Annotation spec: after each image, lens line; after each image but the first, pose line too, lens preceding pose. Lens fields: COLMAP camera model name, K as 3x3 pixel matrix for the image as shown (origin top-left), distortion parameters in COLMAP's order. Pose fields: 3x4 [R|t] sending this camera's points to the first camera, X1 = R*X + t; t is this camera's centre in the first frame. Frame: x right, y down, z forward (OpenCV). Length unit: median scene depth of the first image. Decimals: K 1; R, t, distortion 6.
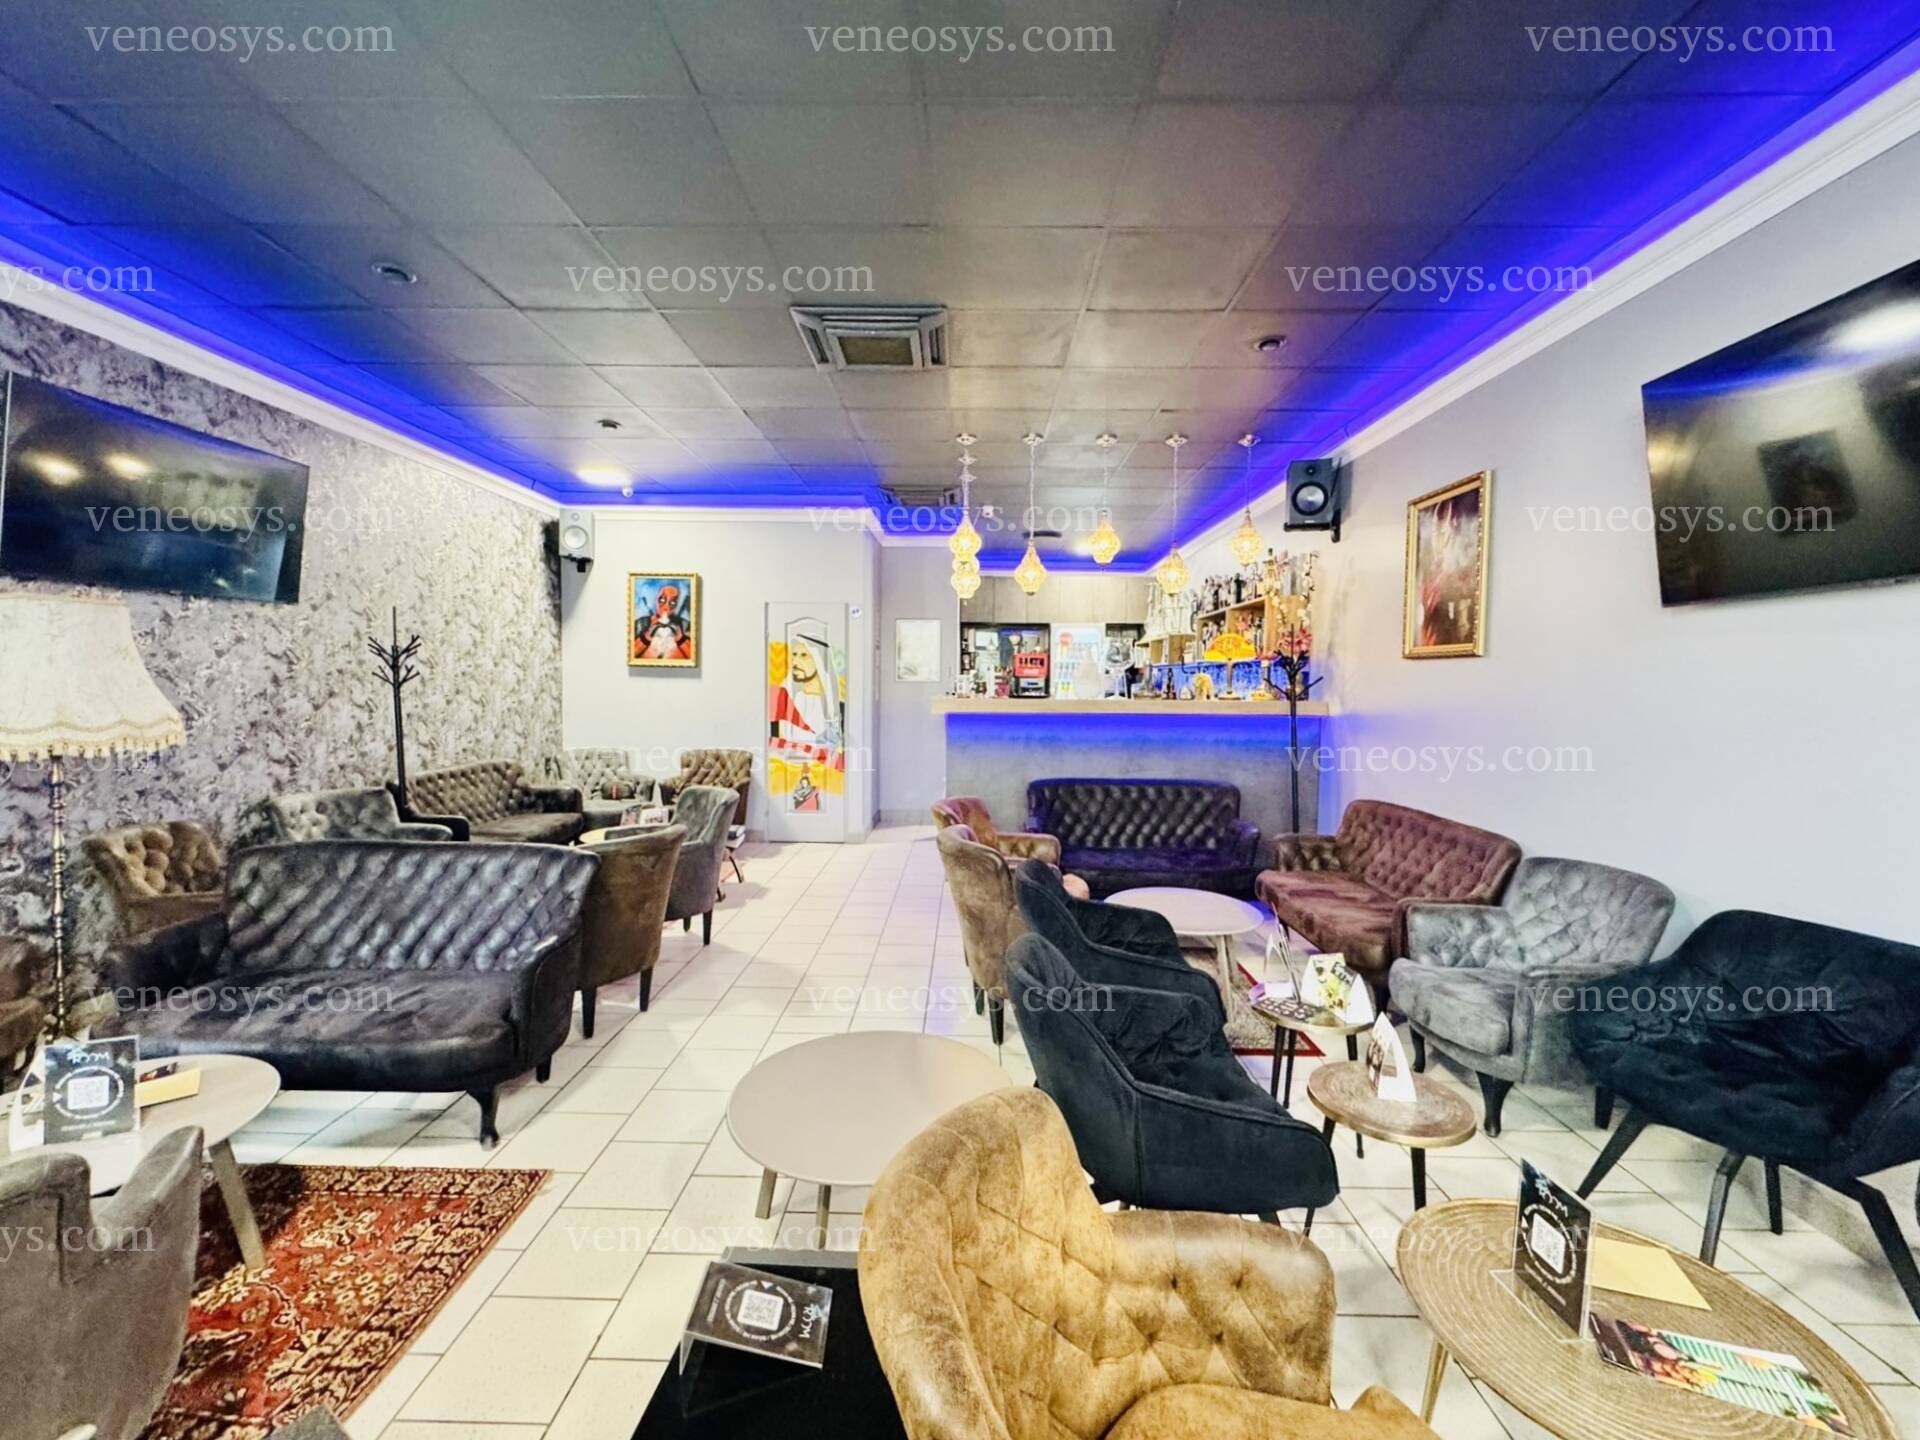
lens RADIAL K [[784.7, 0, 960.0], [0, 784.7, 720.0], [0, 0, 1]] dist [-0.006728, -0.000369]
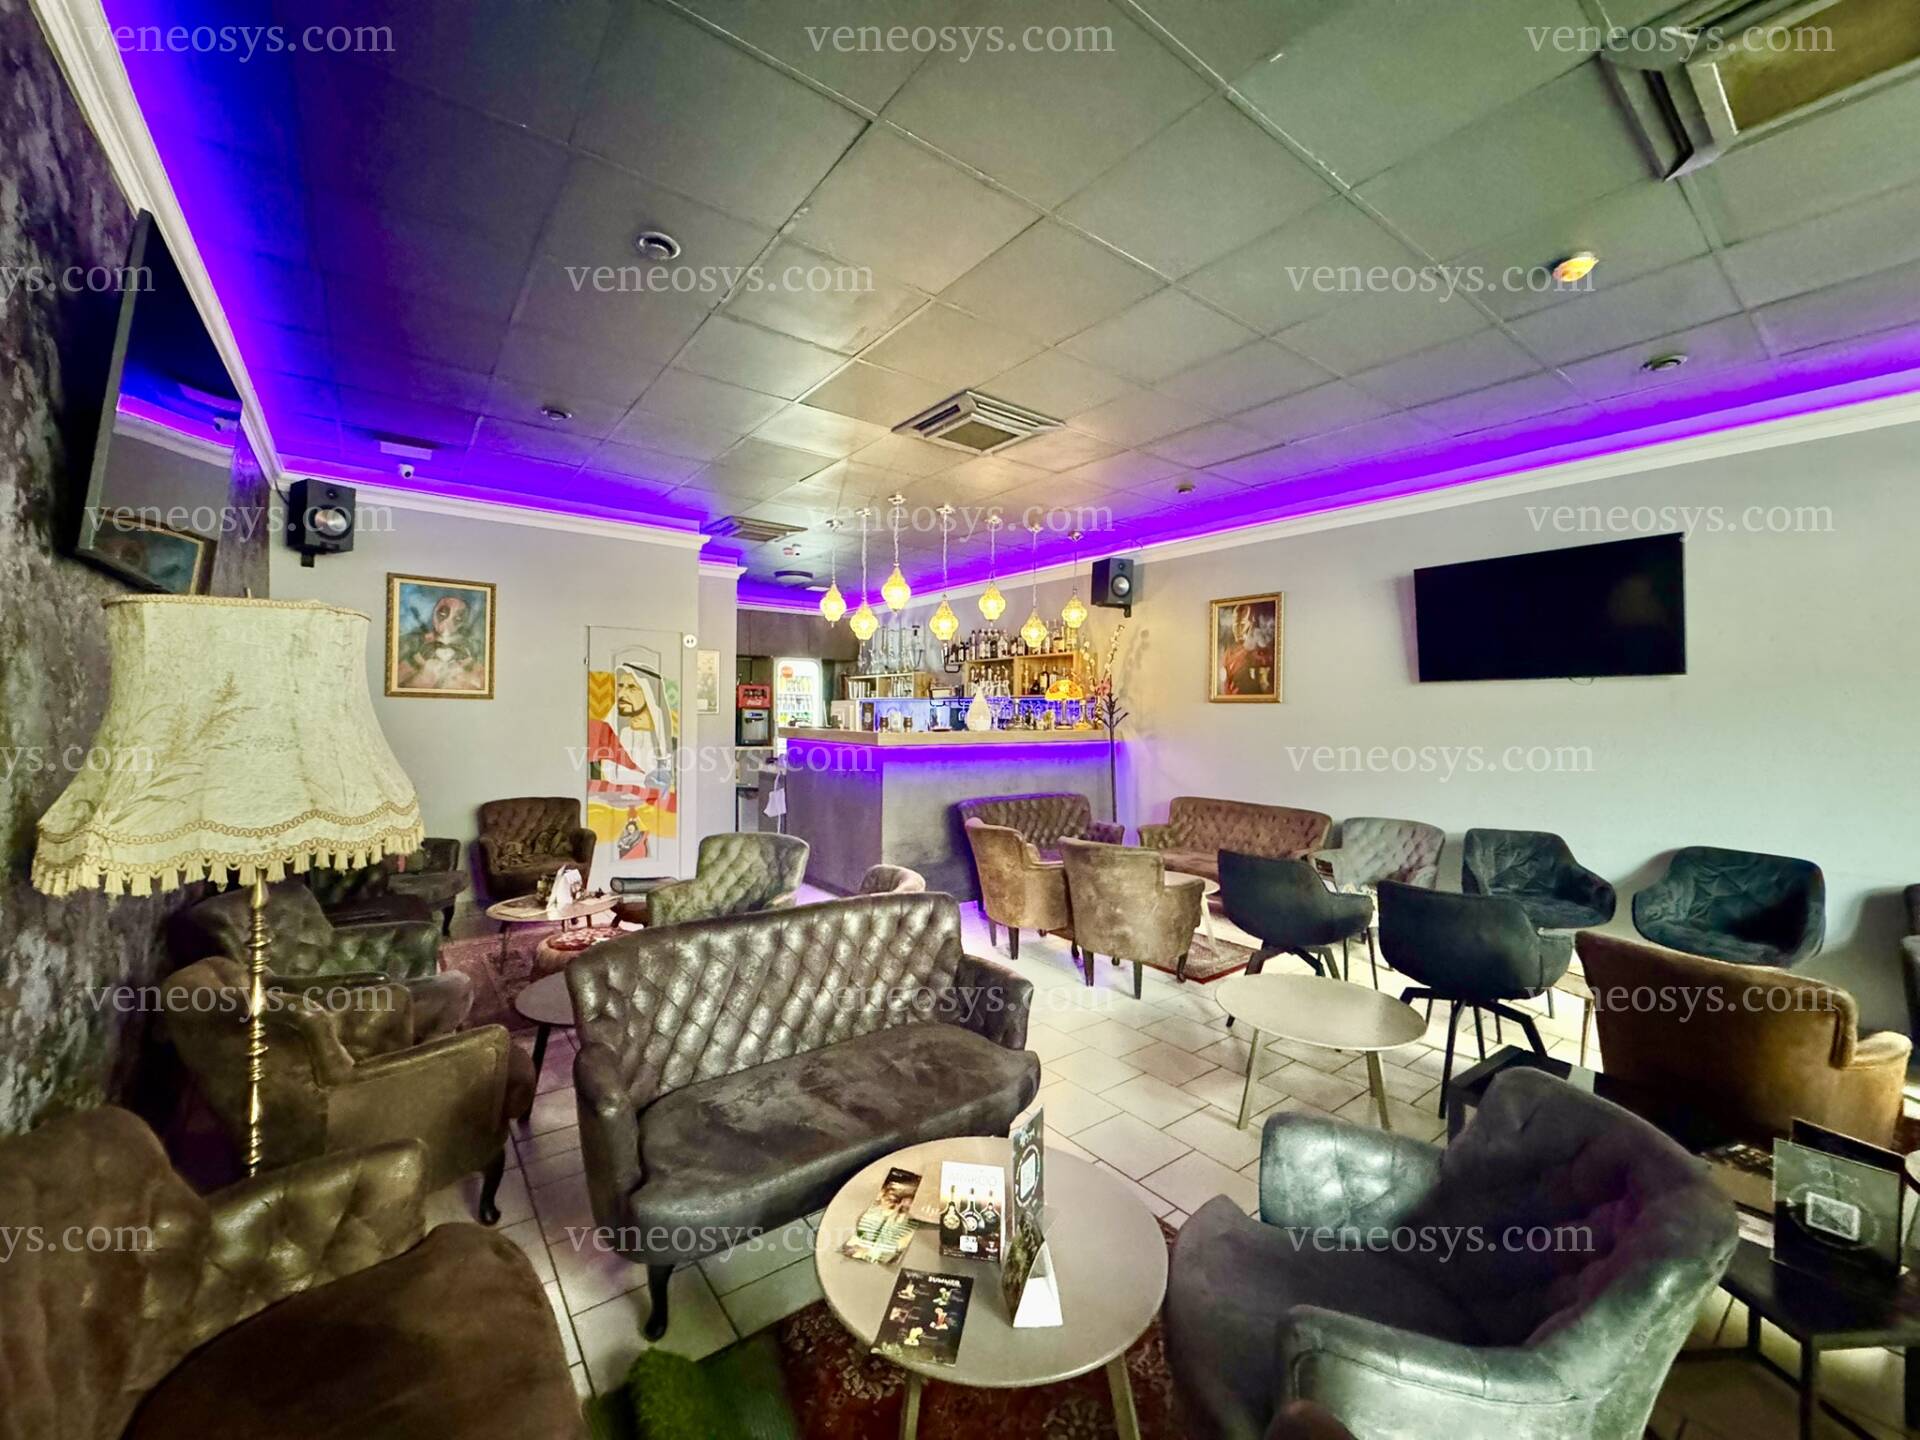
lens RADIAL K [[763.3, 0, 960.0], [0, 763.3, 720.0], [0, 0, 1]] dist [0.001185, 0.000109]
pose [[0.788221, -0.007345, 0.615349, -0.745707], [0.027421, 0.999355, -0.023195, -0.022848], [-0.614781, 0.035156, 0.787914, 0.128198]]
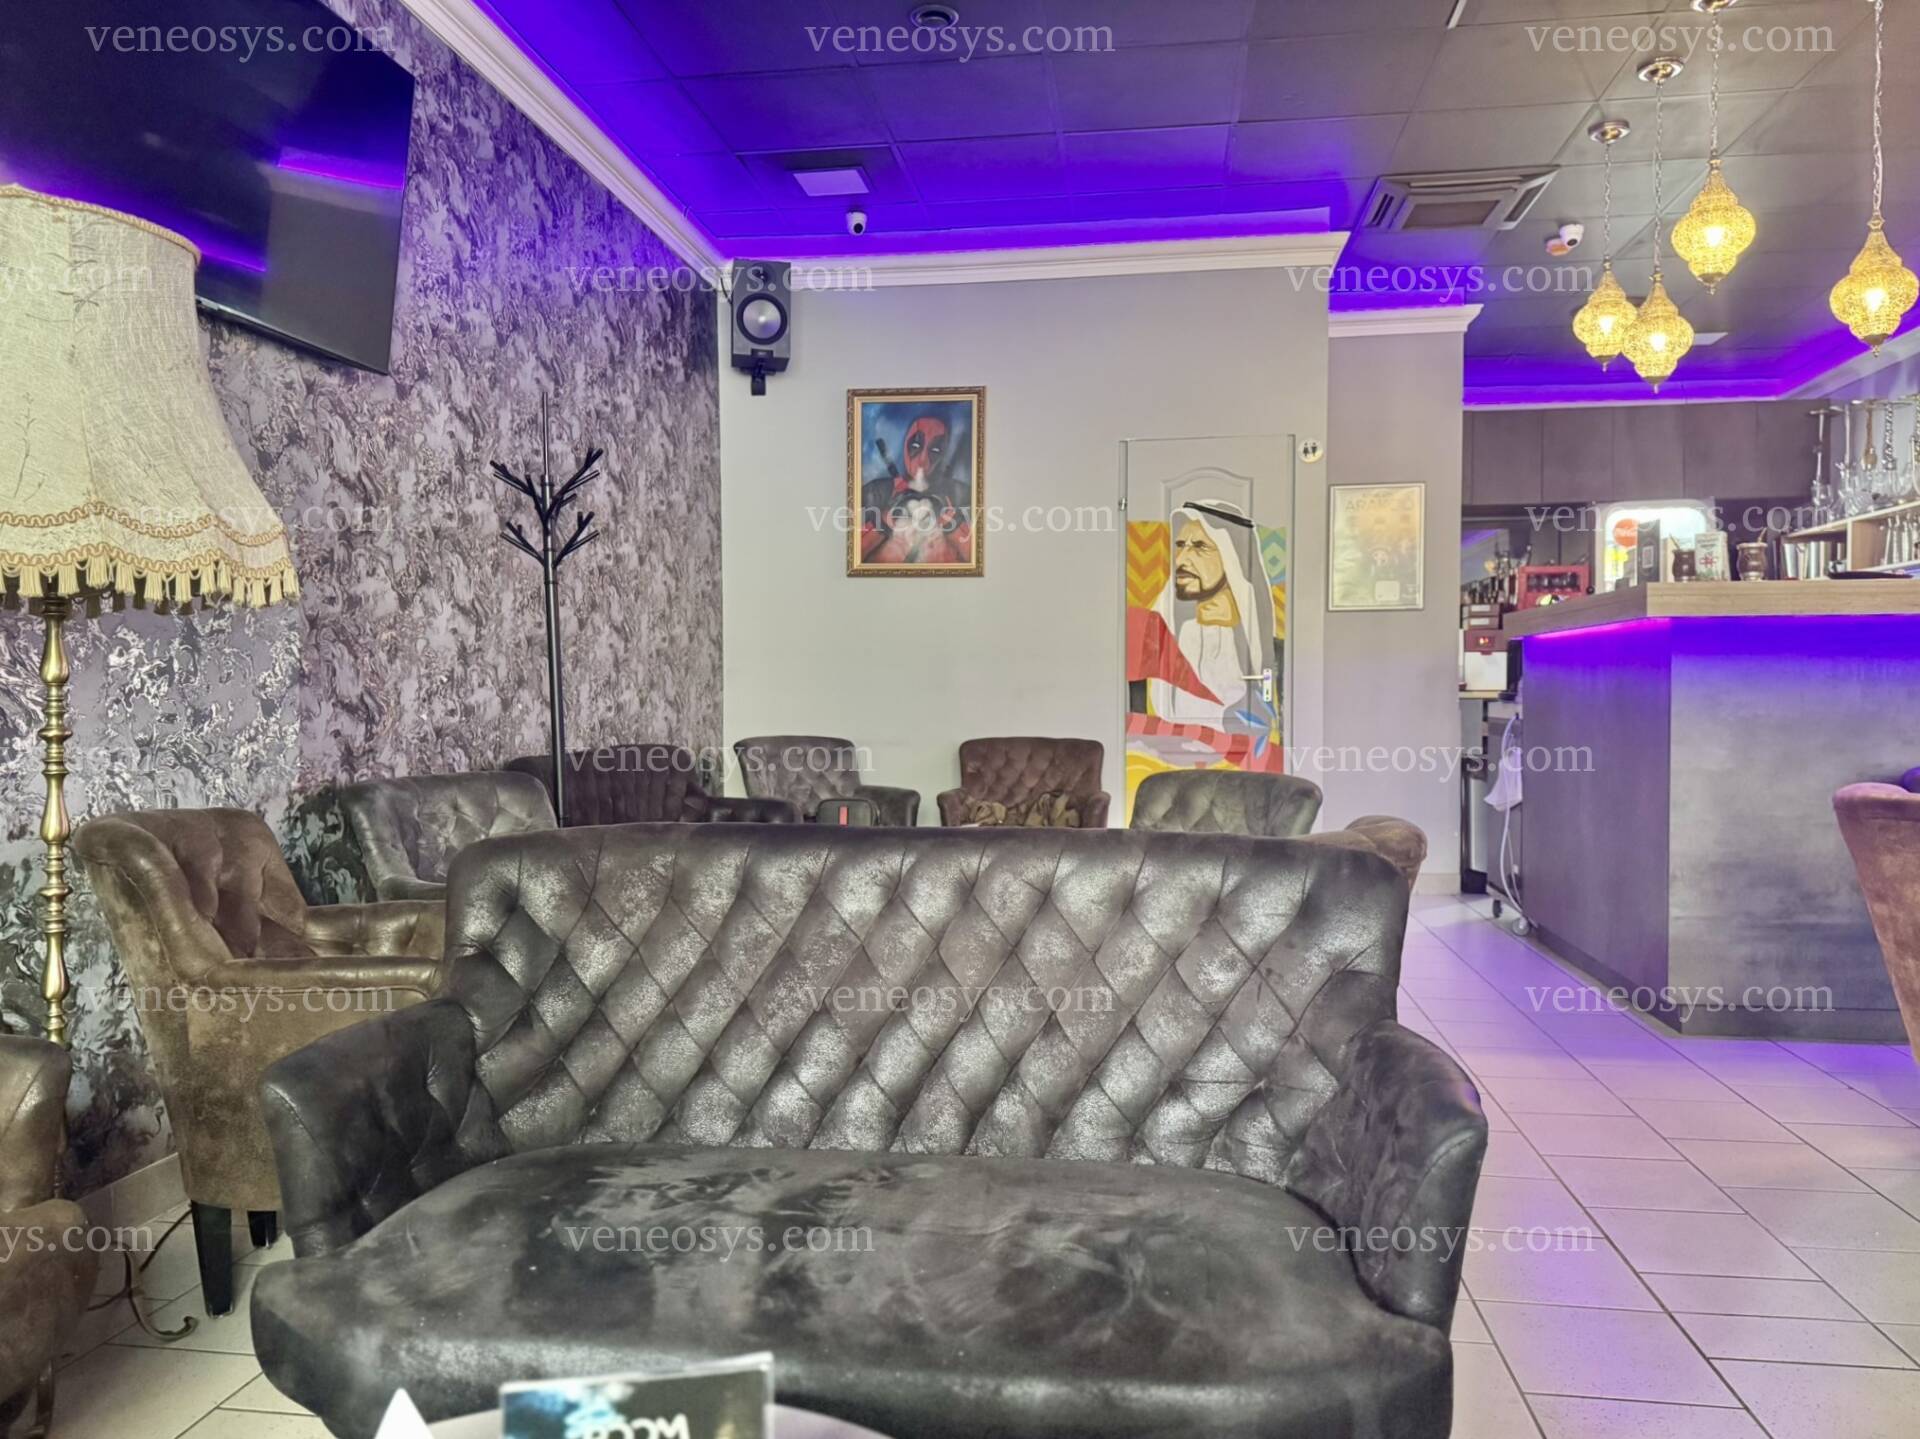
lens RADIAL K [[1342.5, 0, 960.3], [0, 1342.5, 739.3], [0, 0, 1]] dist [0.135847, -0.243082]
pose [[0.991466, -0.008849, -0.130063, -0.402114], [0.006903, 0.999857, -0.015410, 0.086853], [0.130180, 0.014380, 0.991386, 0.234662]]
